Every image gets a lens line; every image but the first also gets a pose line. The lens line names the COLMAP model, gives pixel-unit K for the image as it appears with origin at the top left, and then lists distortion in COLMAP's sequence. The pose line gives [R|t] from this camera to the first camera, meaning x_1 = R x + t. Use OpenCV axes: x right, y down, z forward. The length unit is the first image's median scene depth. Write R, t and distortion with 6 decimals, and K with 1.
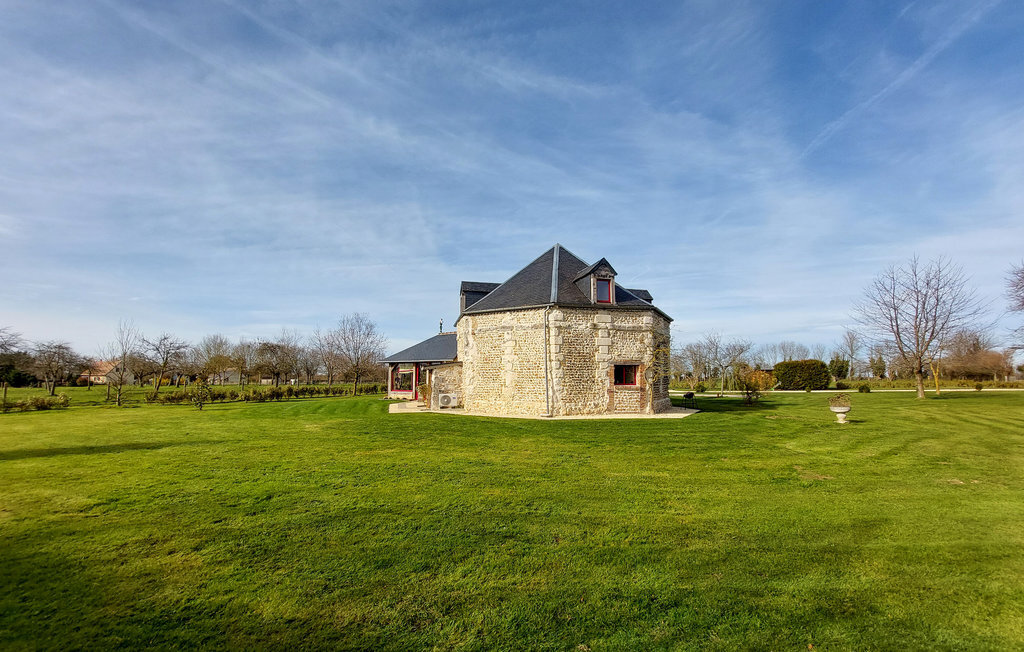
lens RADIAL K [[431.0, 0, 557.9], [0, 431.0, 323.3], [0, 0, 1]] dist [0.000509, -0.014779]
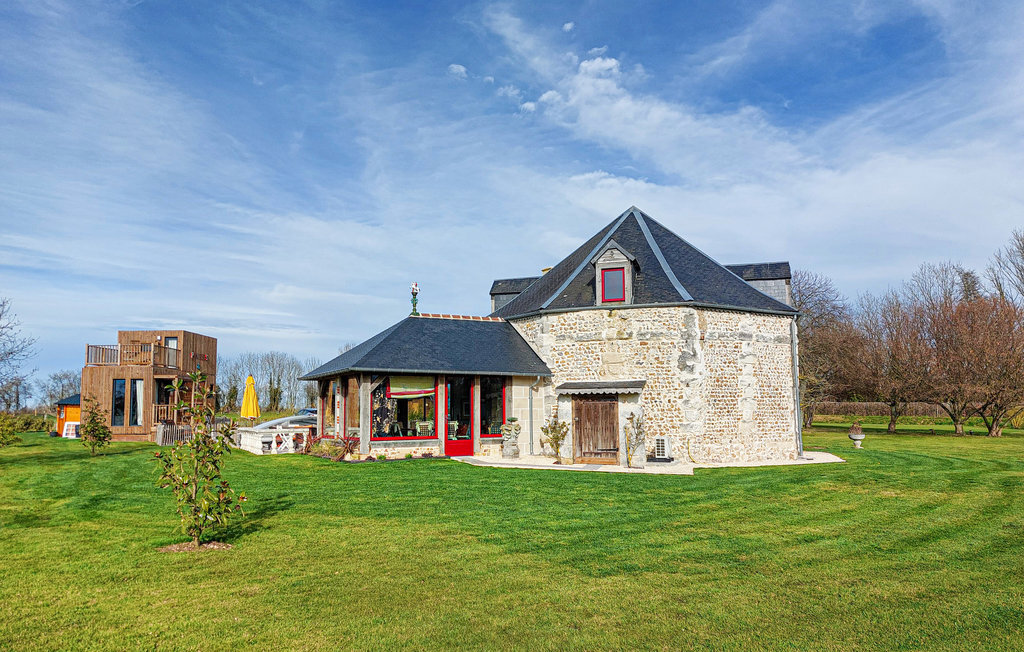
lens RADIAL K [[807.5, 0, 513.2], [0, 807.5, 372.0], [0, 0, 1]] dist [0.101876, -0.147220]
pose [[0.427026, 0.045634, 0.903087, -1.090111], [-0.111290, 0.993785, 0.002406, 0.079309], [-0.897365, -0.101532, 0.429450, 0.581898]]
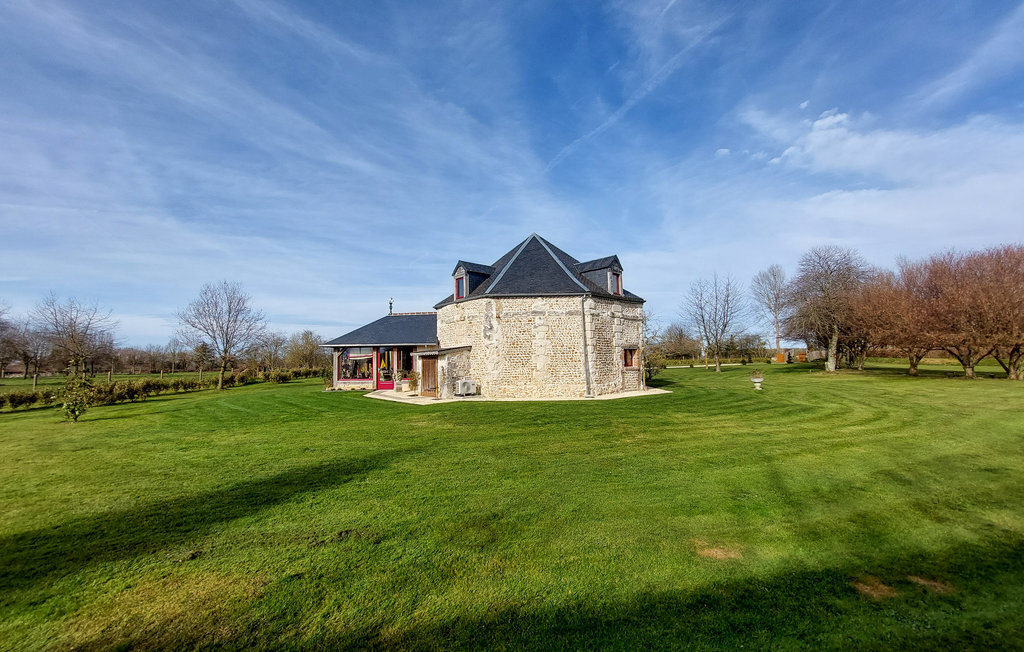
lens RADIAL K [[424.6, 0, 512.0], [0, 424.6, 326.0], [0, 0, 1]] dist [0.015106, -0.013359]
pose [[0.870910, 0.024831, 0.490815, -0.504013], [-0.046026, 0.998454, 0.031155, 0.009886], [-0.489283, -0.049723, 0.870707, 0.120637]]
